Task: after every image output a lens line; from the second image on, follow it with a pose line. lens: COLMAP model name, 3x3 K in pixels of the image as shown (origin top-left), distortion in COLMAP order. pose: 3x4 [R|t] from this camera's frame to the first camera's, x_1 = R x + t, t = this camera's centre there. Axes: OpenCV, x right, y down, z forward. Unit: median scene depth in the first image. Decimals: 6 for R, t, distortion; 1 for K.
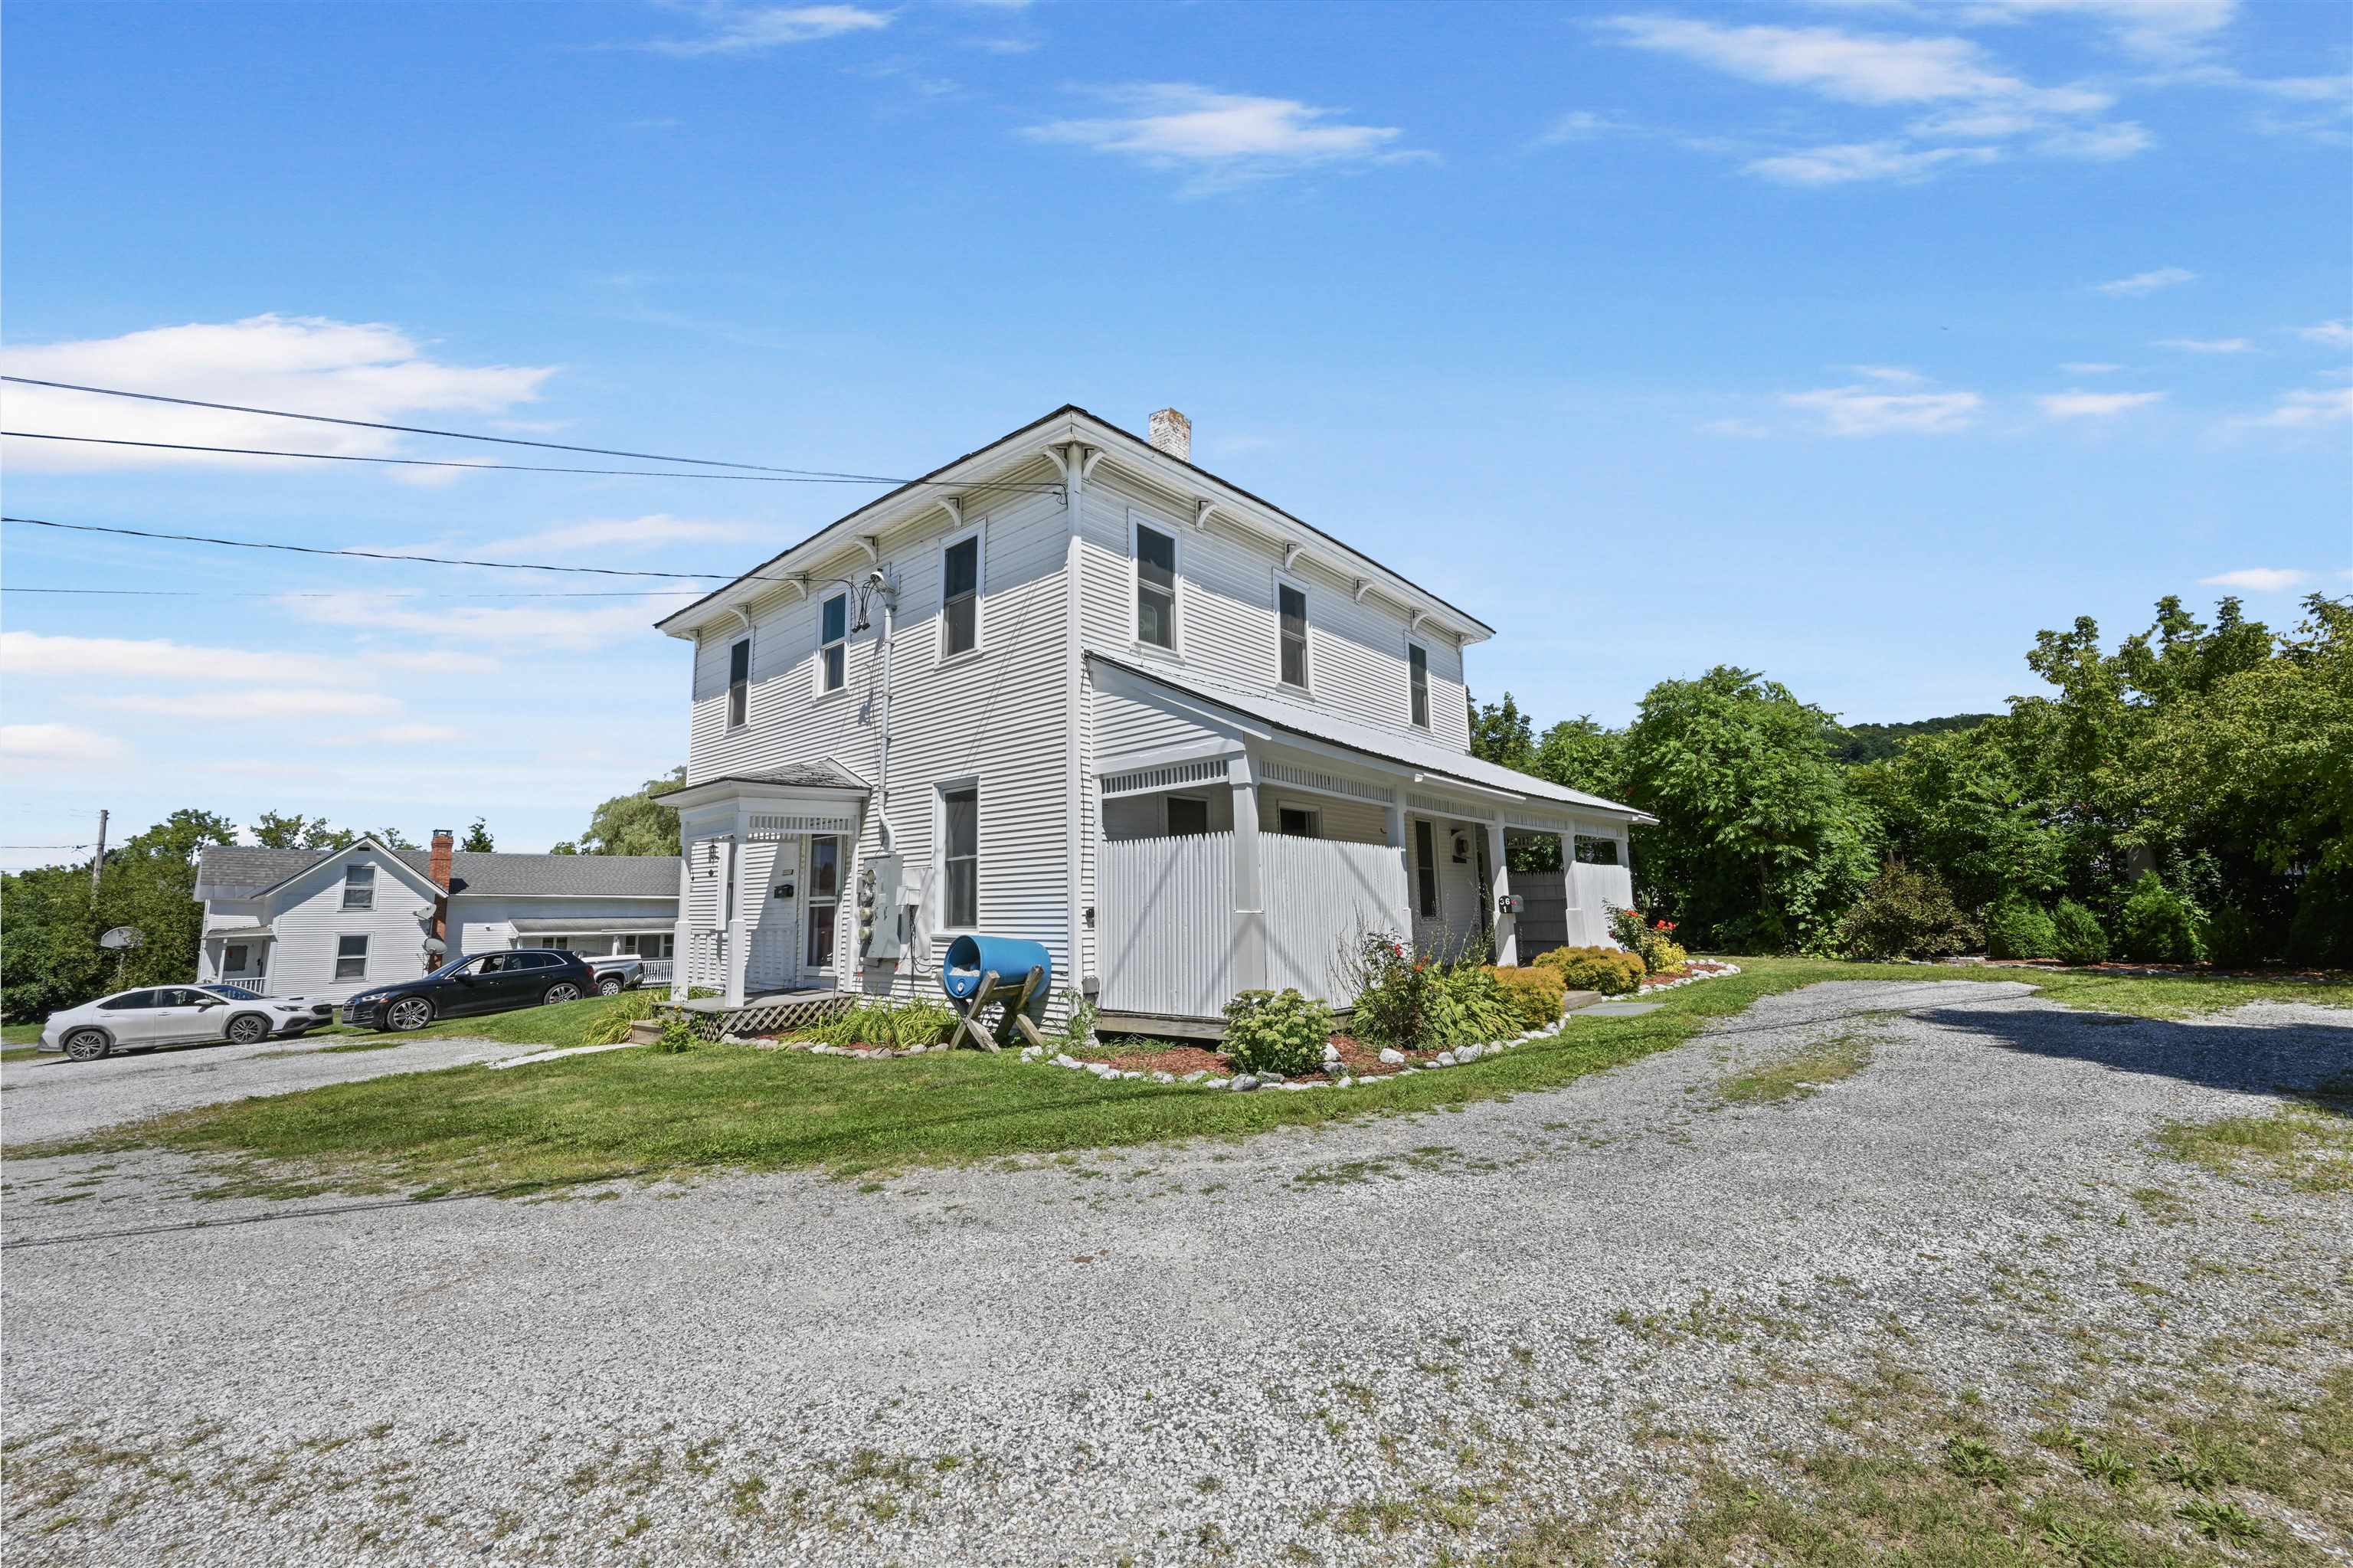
lens RADIAL K [[918.9, 0, 1183.8], [0, 918.9, 782.6], [0, 0, 1]] dist [0.000685, 0.000169]
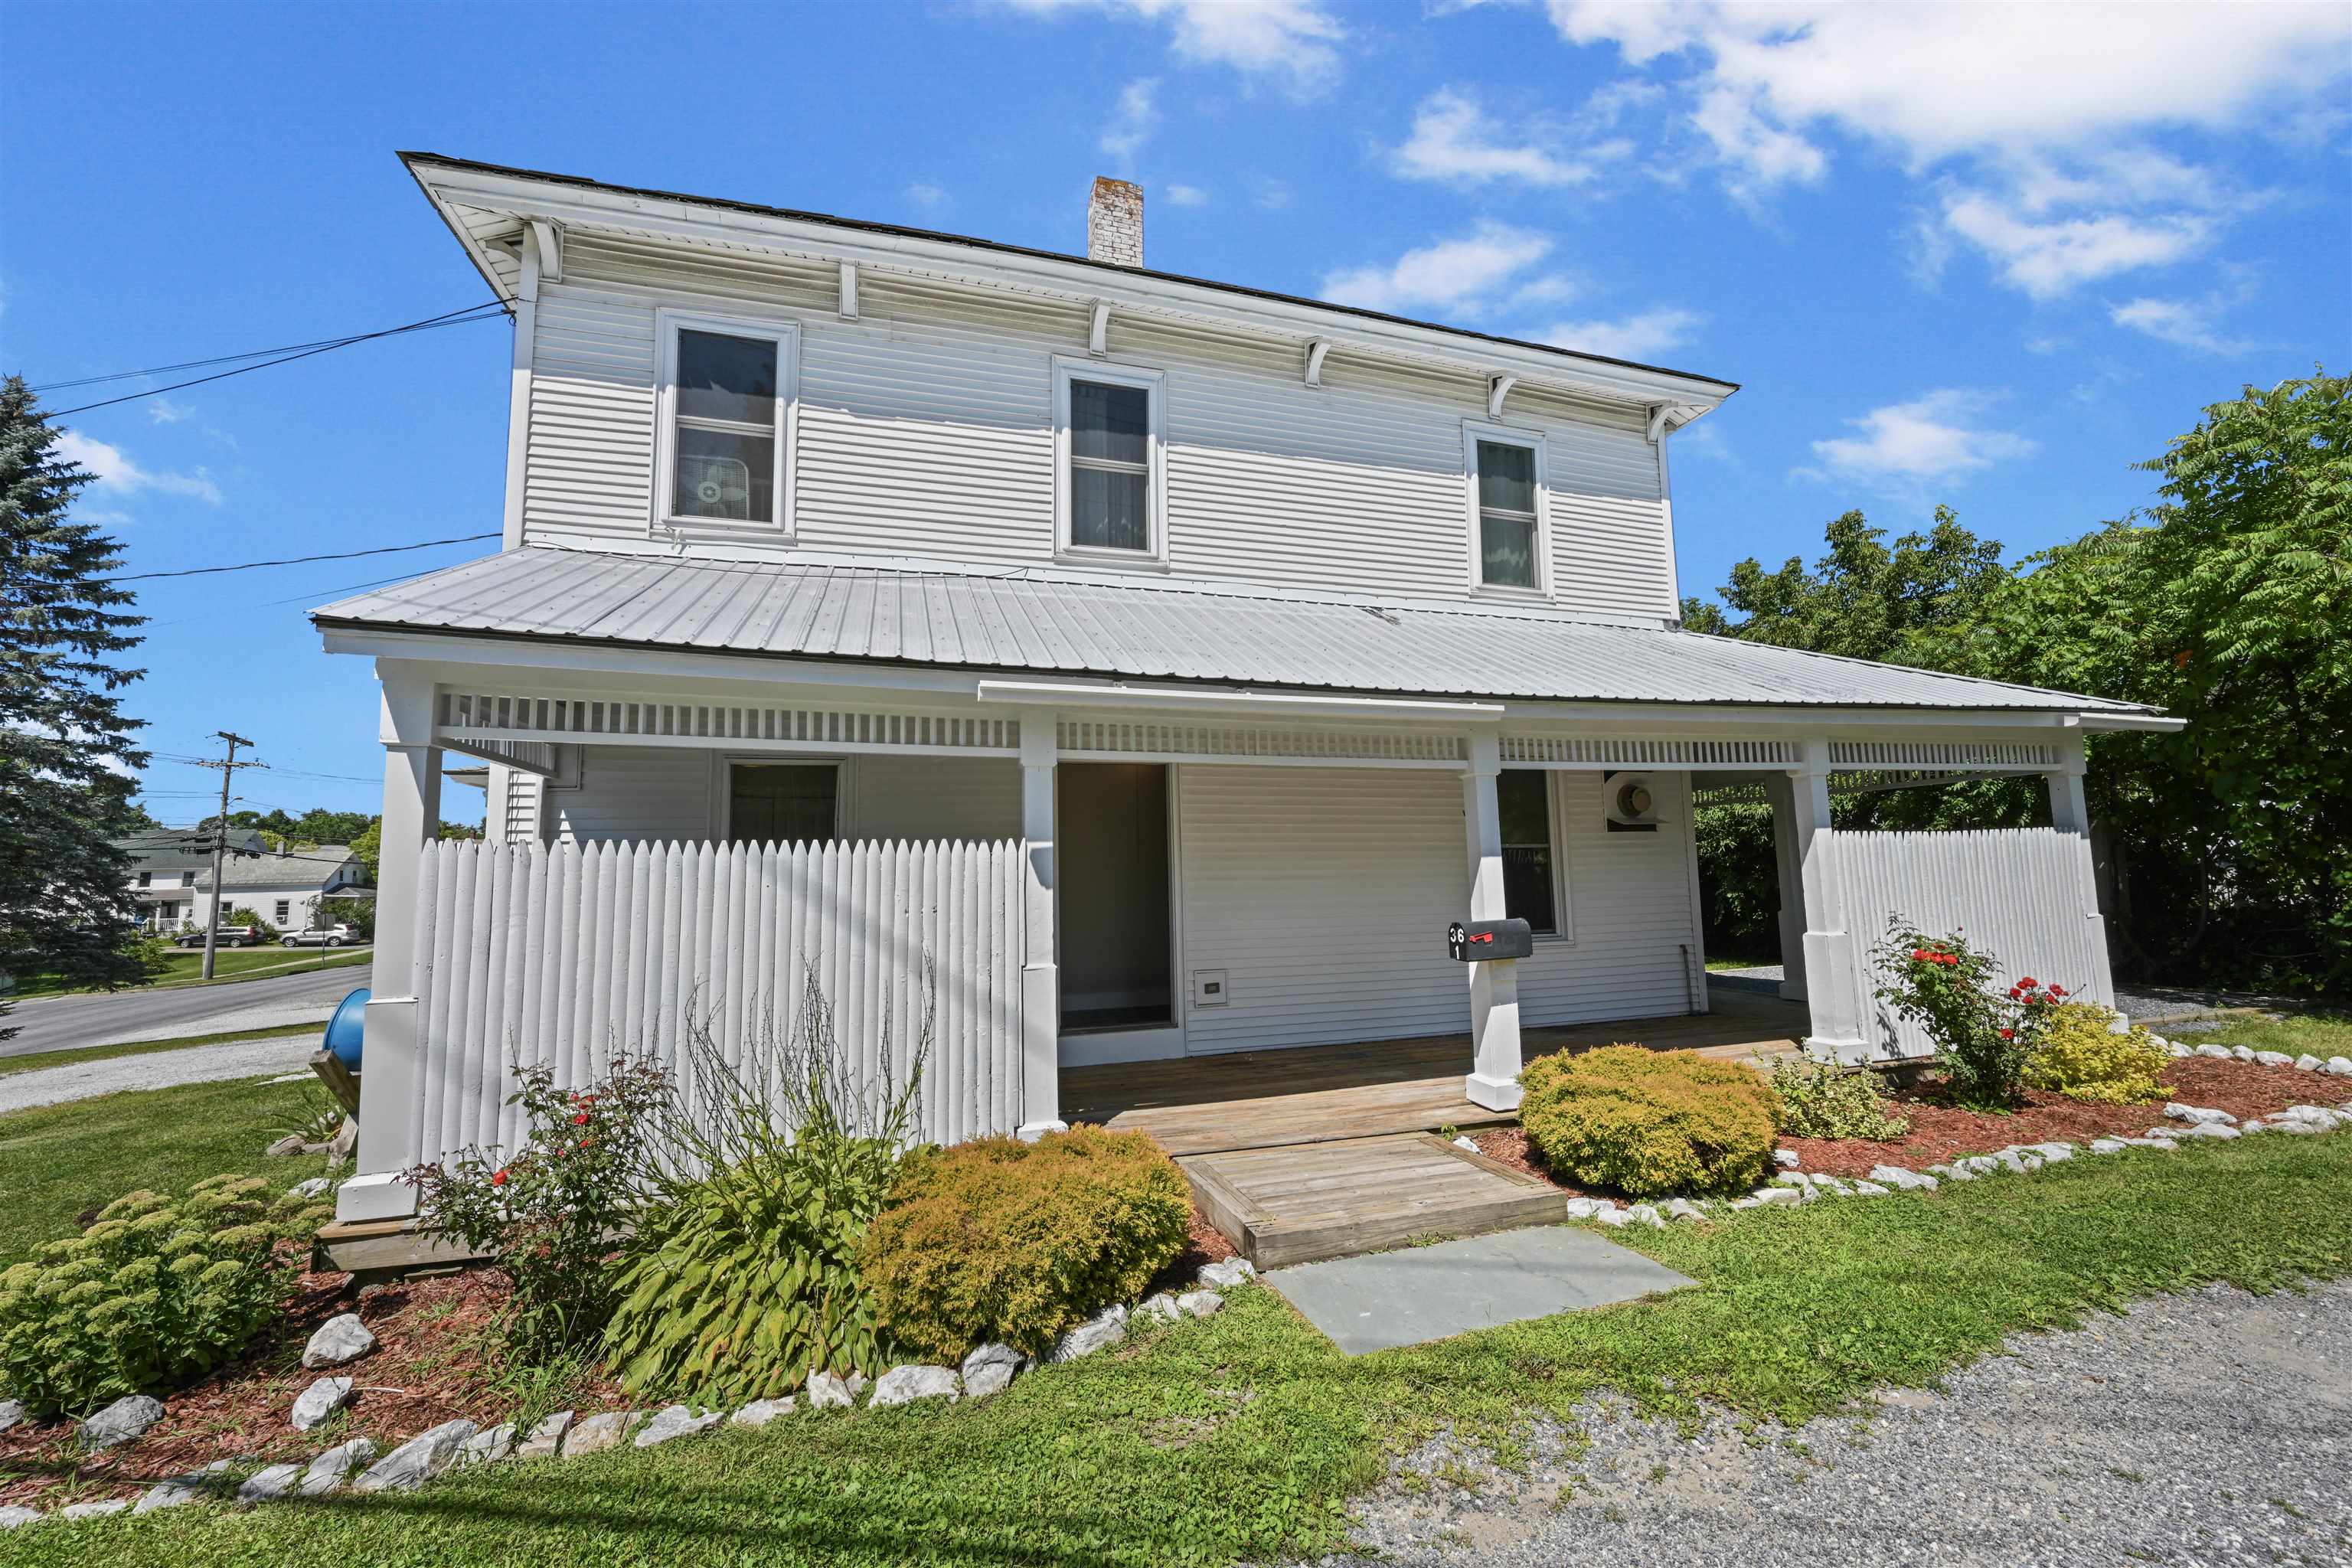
lens RADIAL K [[918.5, 0, 1183.3], [0, 918.5, 782.6], [0, 0, 1]] dist [0.000685, 0.000169]
pose [[0.847859, -0.048092, -0.528036, 0.478099], [0.077505, 0.996422, 0.033697, 0.026701], [0.524526, -0.069495, 0.848553, 0.535235]]
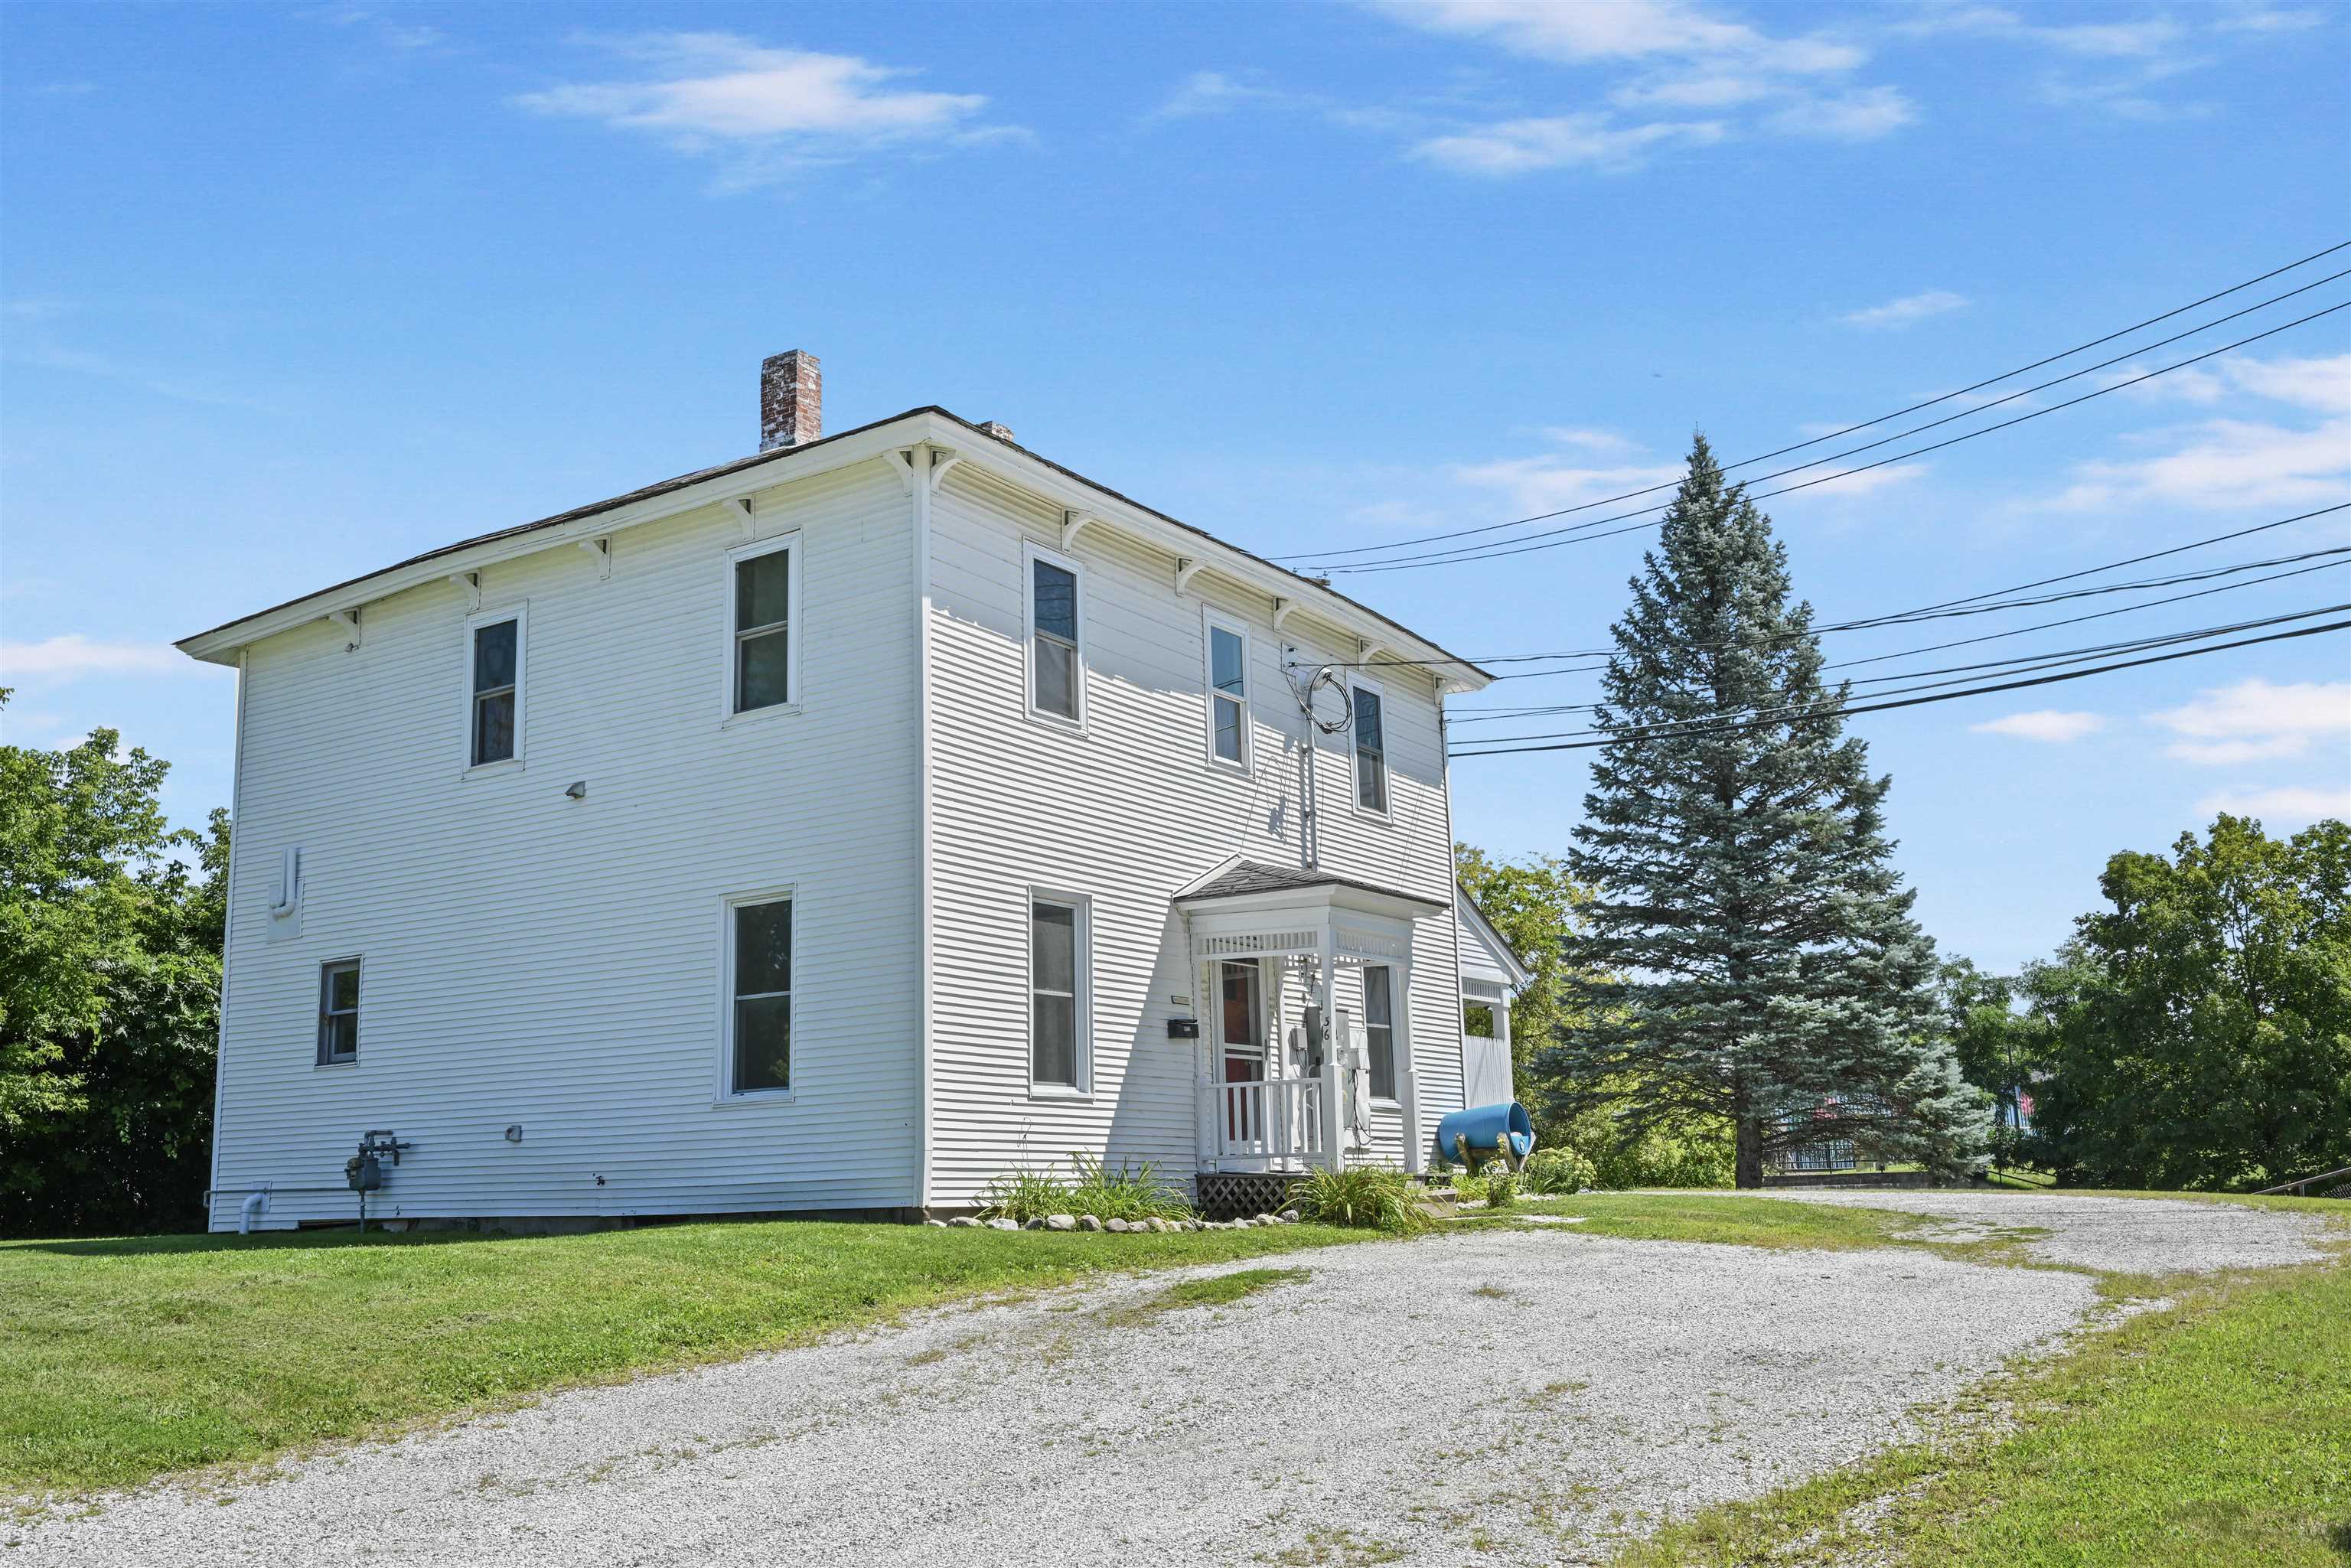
lens RADIAL K [[2057.9, 0, 1164.8], [0, 2057.9, 813.6], [0, 0, 1]] dist [0.004883, -0.008810]
pose [[-0.107213, 0.202217, 0.973455, -2.028919], [-0.121925, 0.969034, -0.214727, 0.305883], [-0.986732, -0.141710, -0.079237, 1.221646]]
